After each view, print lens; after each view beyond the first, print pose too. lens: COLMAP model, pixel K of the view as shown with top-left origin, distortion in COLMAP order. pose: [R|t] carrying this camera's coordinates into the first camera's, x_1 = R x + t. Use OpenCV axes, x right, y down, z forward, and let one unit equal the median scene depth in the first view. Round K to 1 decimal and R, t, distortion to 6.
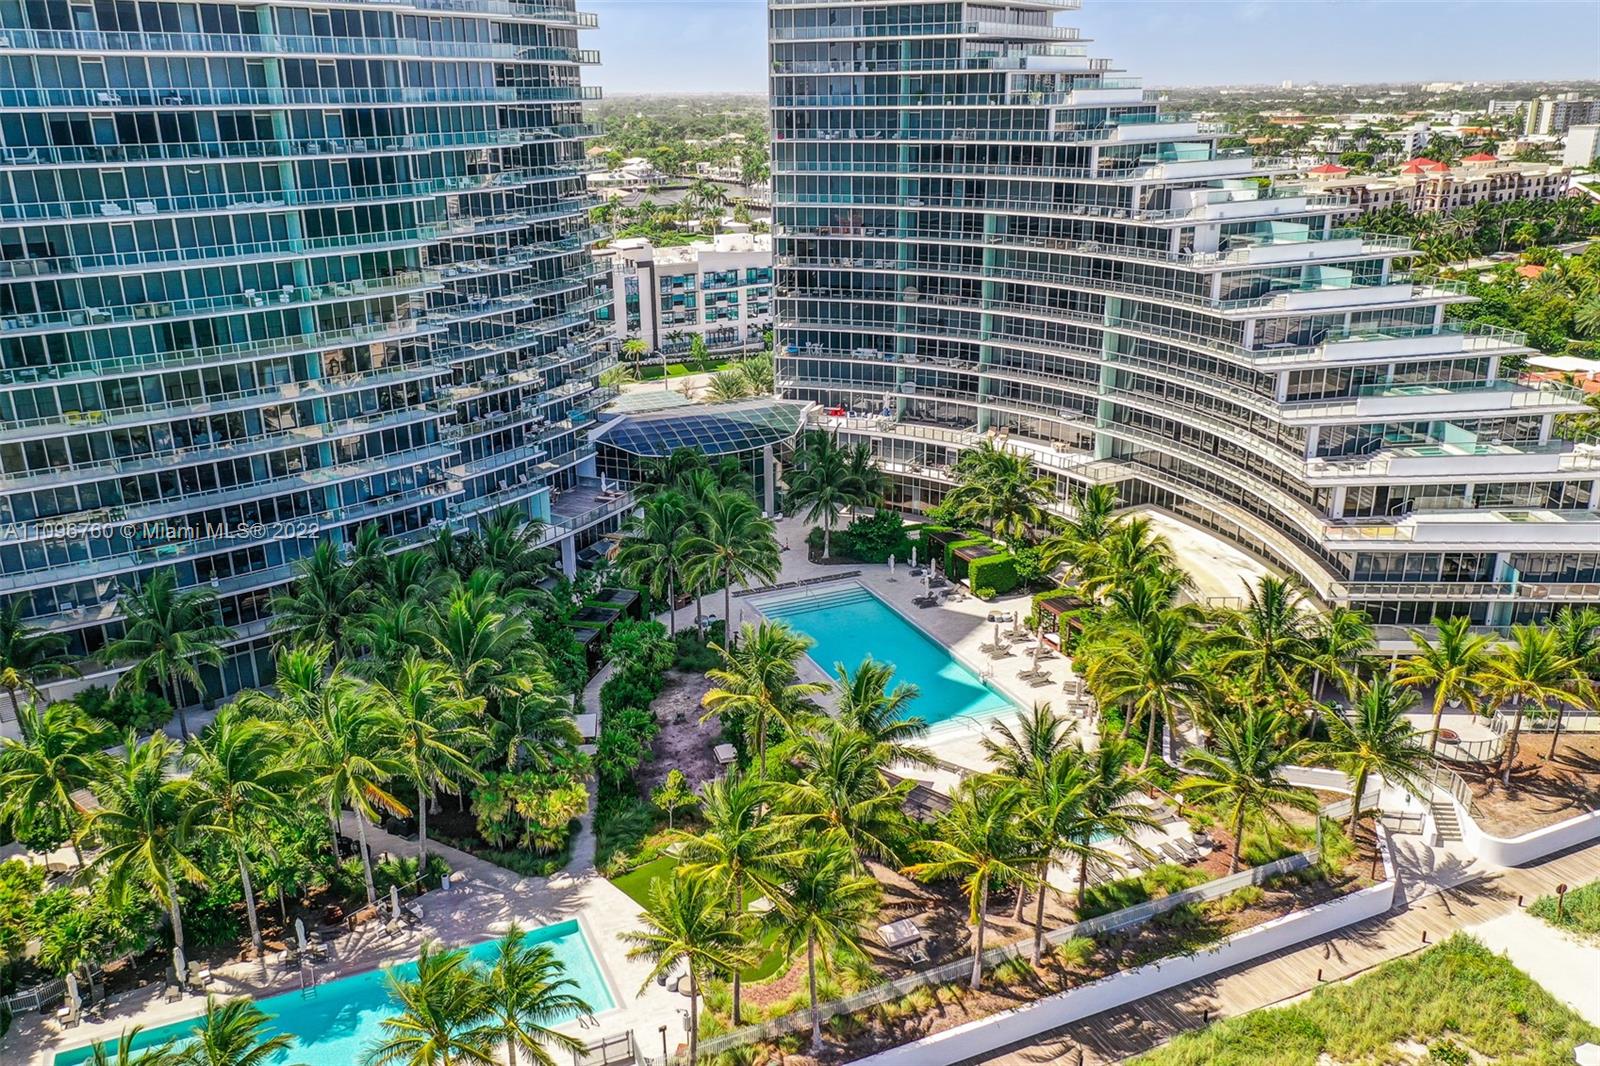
lens RADIAL K [[1265.4, 0, 800.0], [0, 1265.4, 533.0], [0, 0, 1]] dist [0.009859, 0.002199]
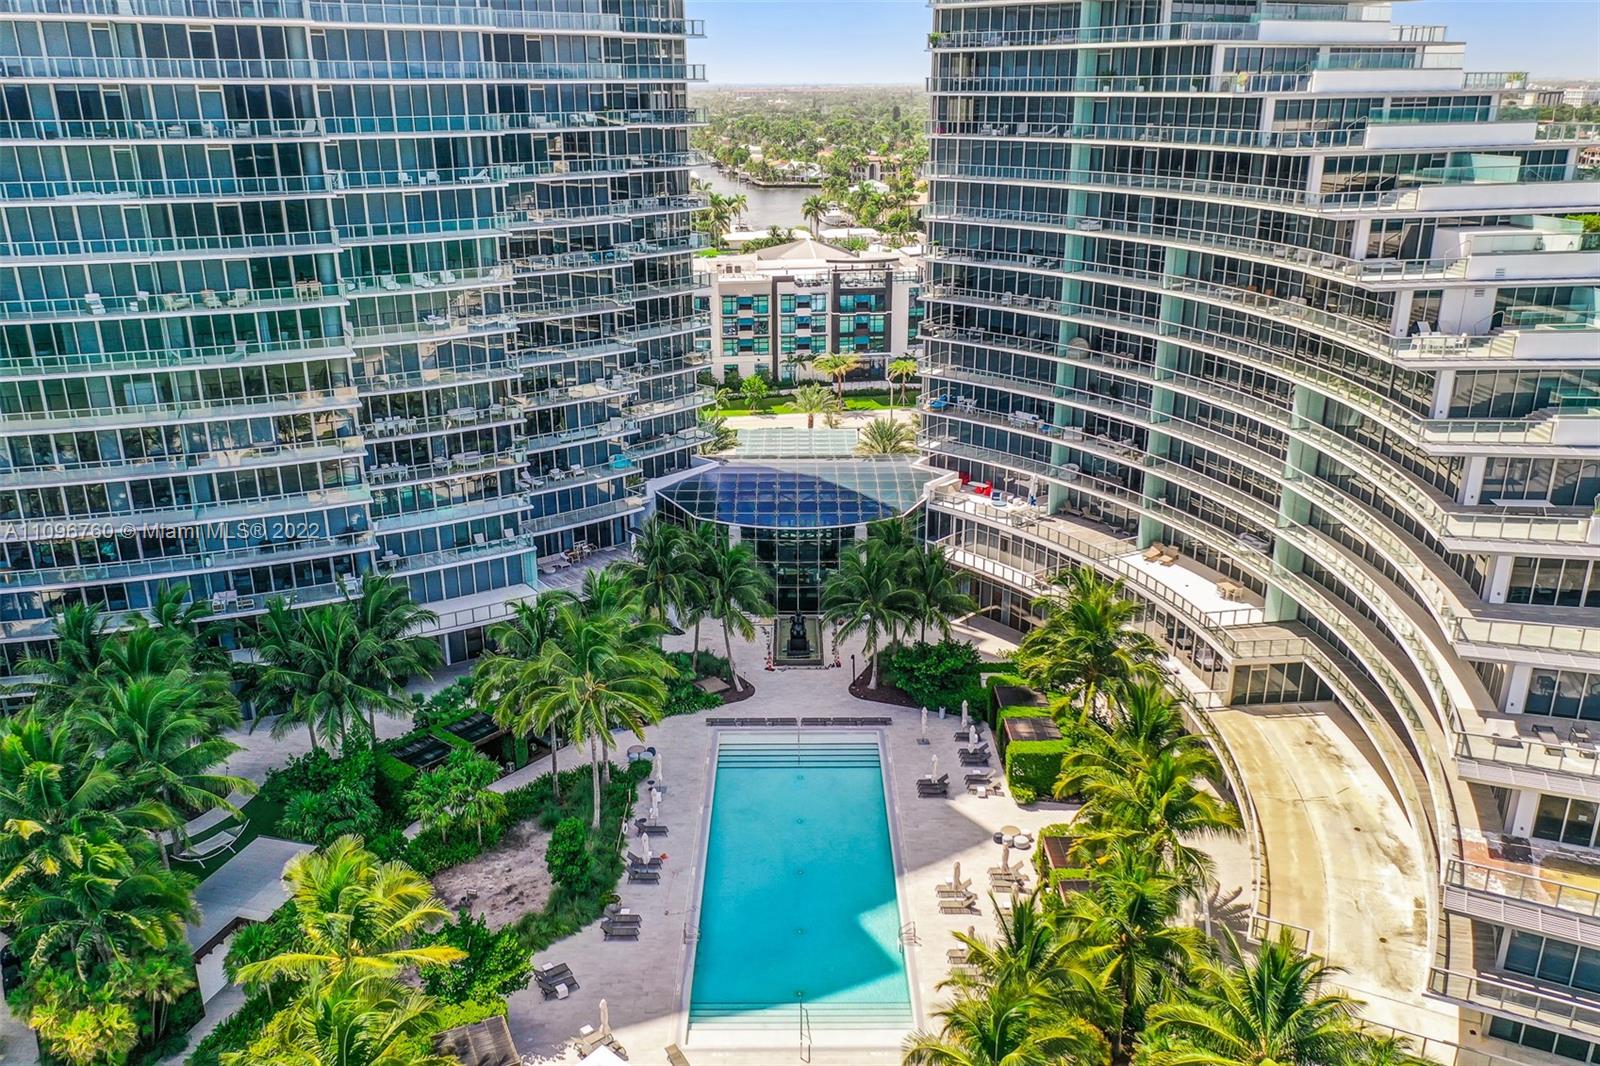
lens RADIAL K [[1265.4, 0, 800.0], [0, 1265.4, 533.0], [0, 0, 1]] dist [0.009859, 0.002199]
pose [[0.913145, 0.143289, -0.381621, 0.258473], [-0.140820, 0.989432, 0.034553, -0.093893], [0.382539, 0.022188, 0.923673, 0.286025]]
